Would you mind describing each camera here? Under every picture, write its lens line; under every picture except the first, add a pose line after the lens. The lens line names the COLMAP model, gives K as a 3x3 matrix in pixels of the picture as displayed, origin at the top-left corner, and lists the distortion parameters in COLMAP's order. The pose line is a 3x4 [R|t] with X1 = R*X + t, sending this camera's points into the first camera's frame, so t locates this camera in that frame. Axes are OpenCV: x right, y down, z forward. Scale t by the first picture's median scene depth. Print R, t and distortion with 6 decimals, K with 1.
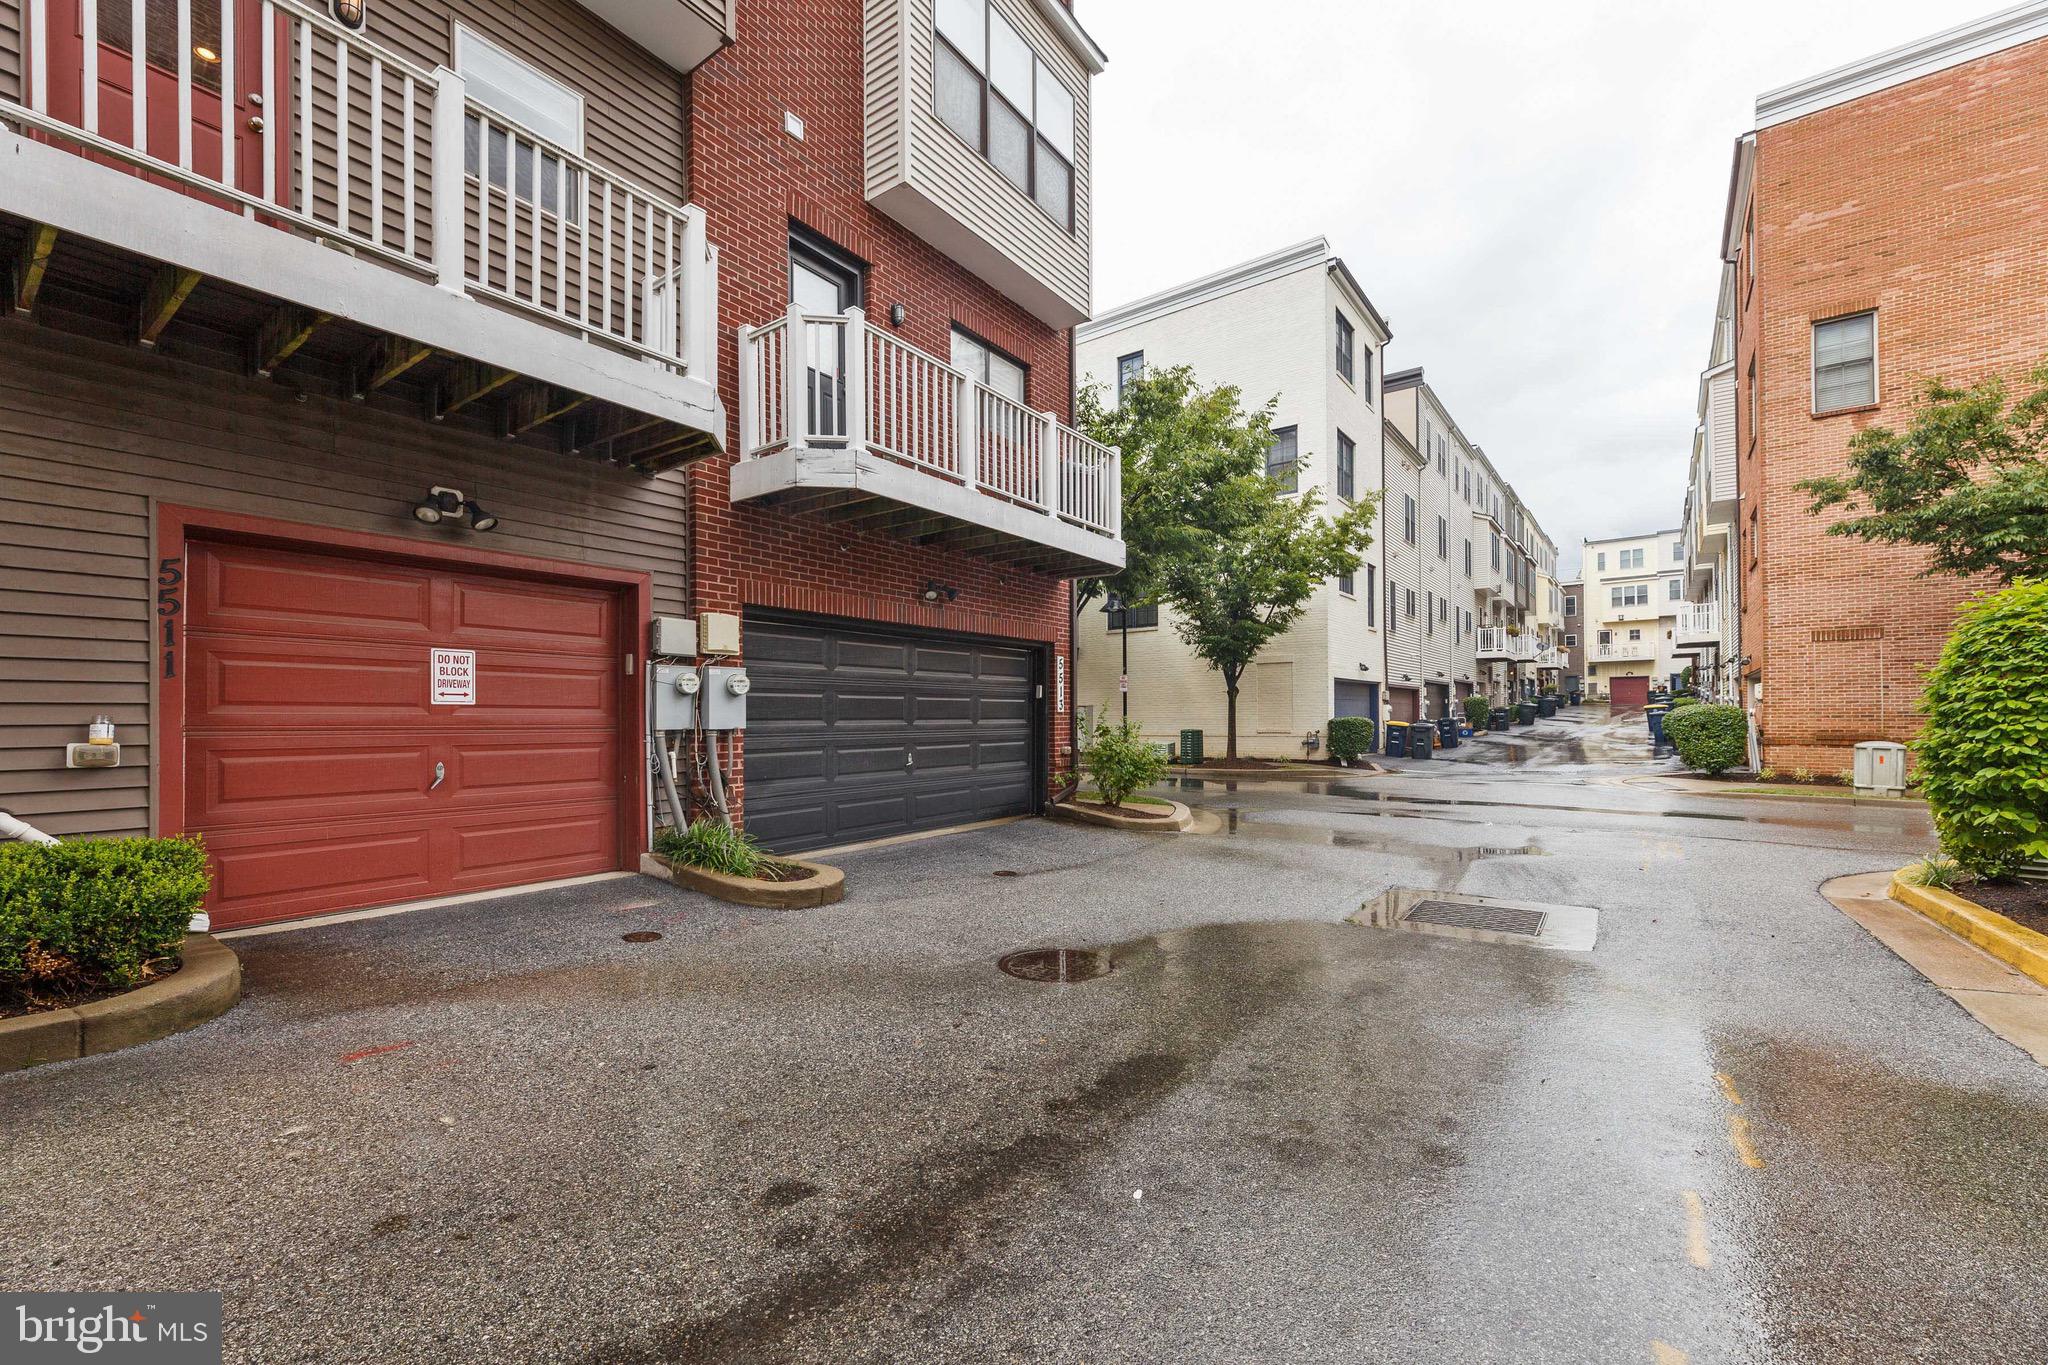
lens RADIAL K [[824.3, 0, 1007.6], [0, 824.3, 711.3], [0, 0, 1]] dist [0.001049, 0.000239]
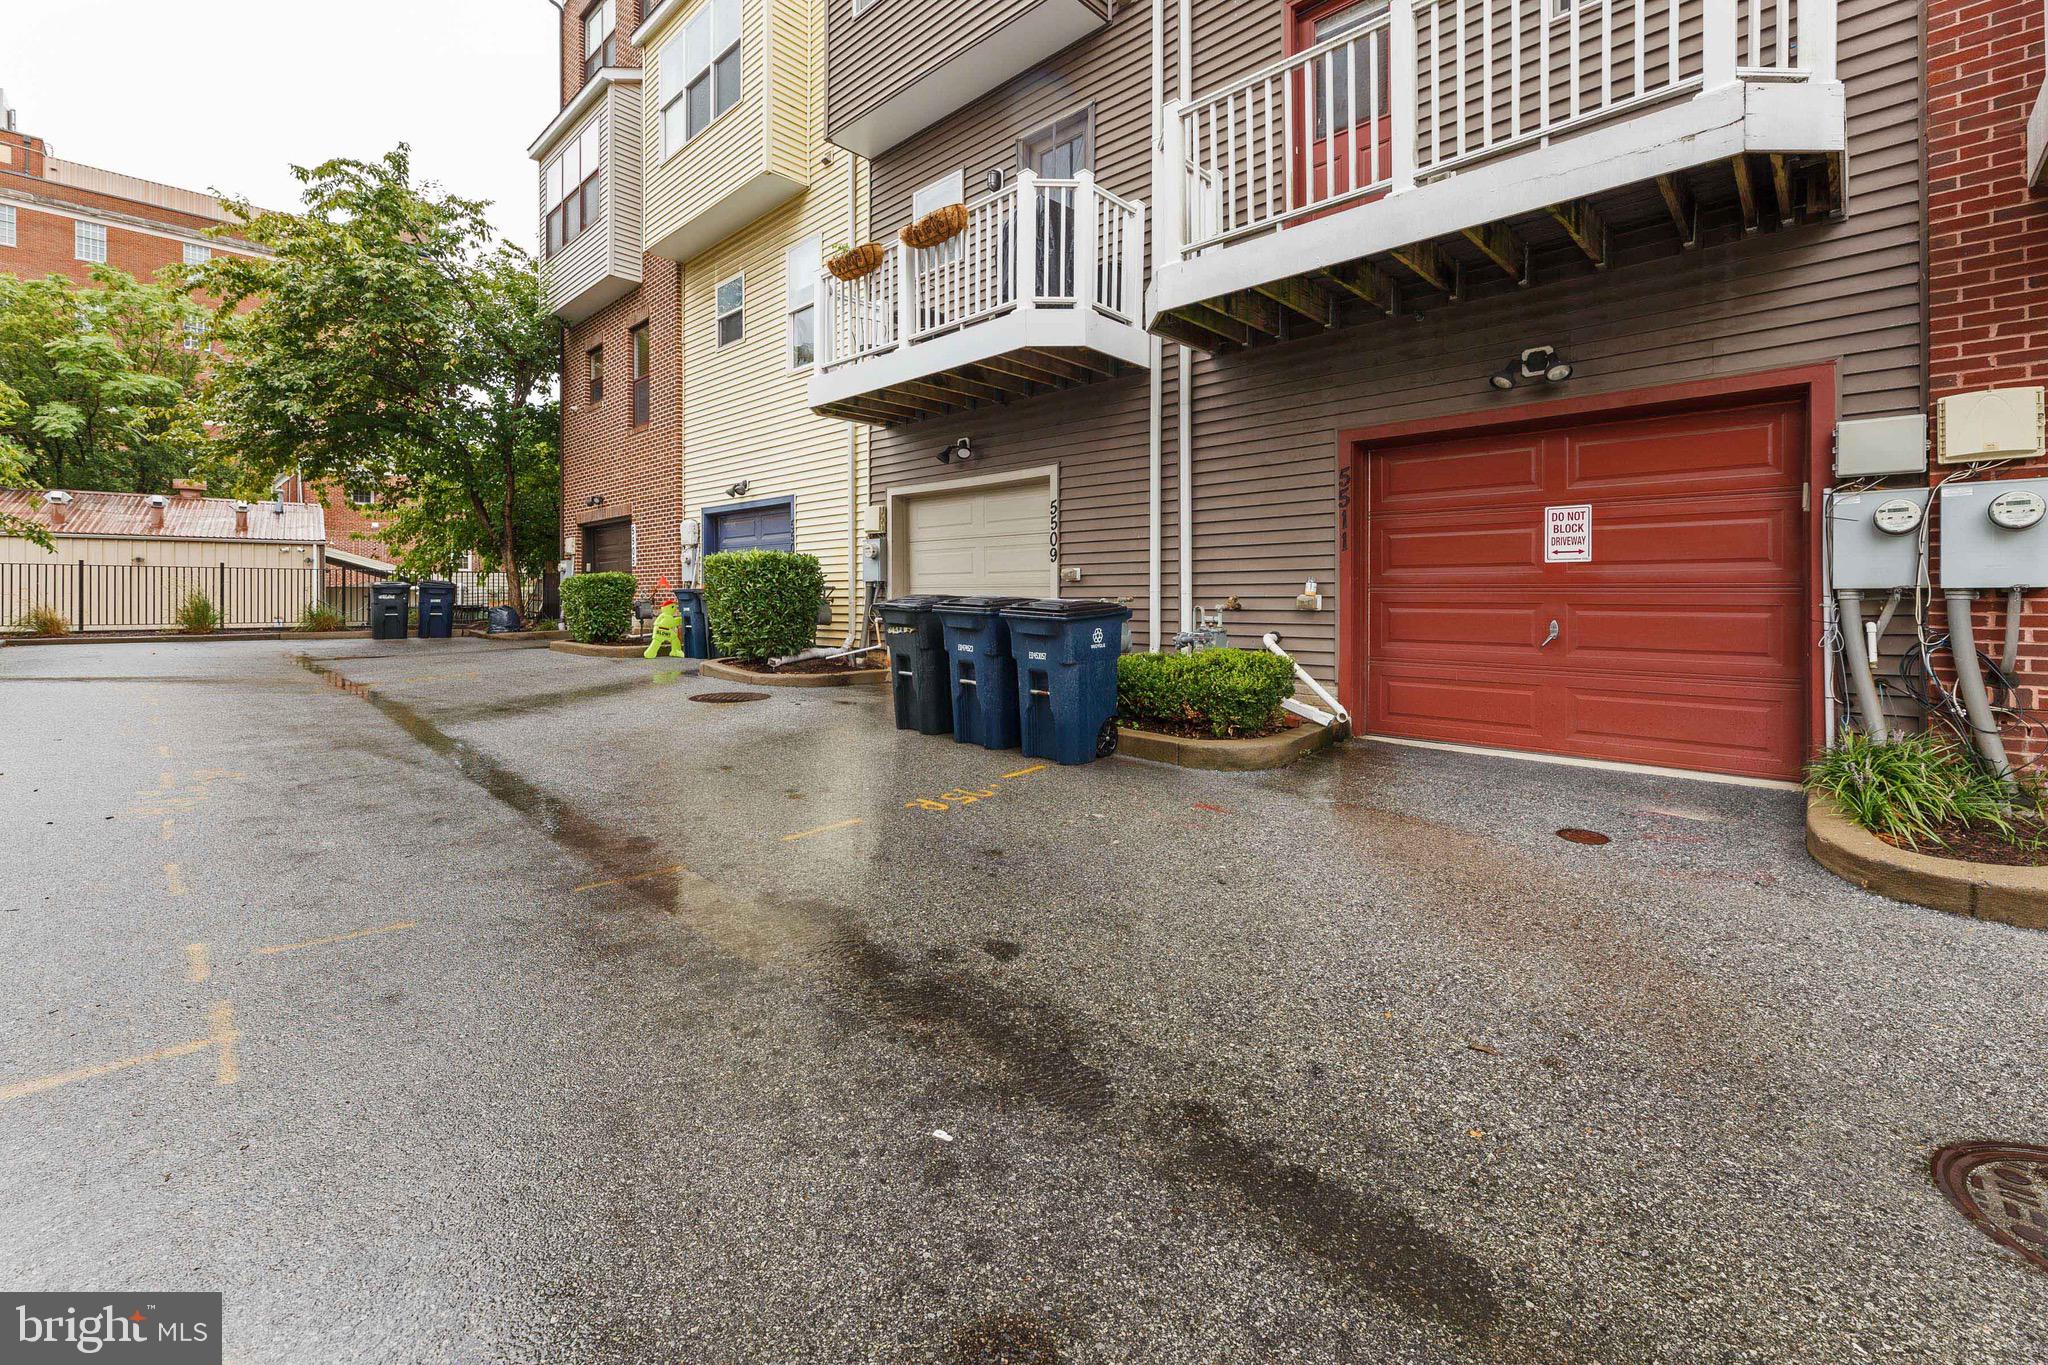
lens RADIAL K [[833.1, 0, 1028.9], [0, 833.1, 594.9], [0, 0, 1]] dist [0.003220, 0.000163]
pose [[-0.106369, 0.004898, -0.994315, 0.385962], [0.012311, 0.999918, 0.003609, 0.019393], [0.994251, -0.011857, -0.106420, 0.469578]]
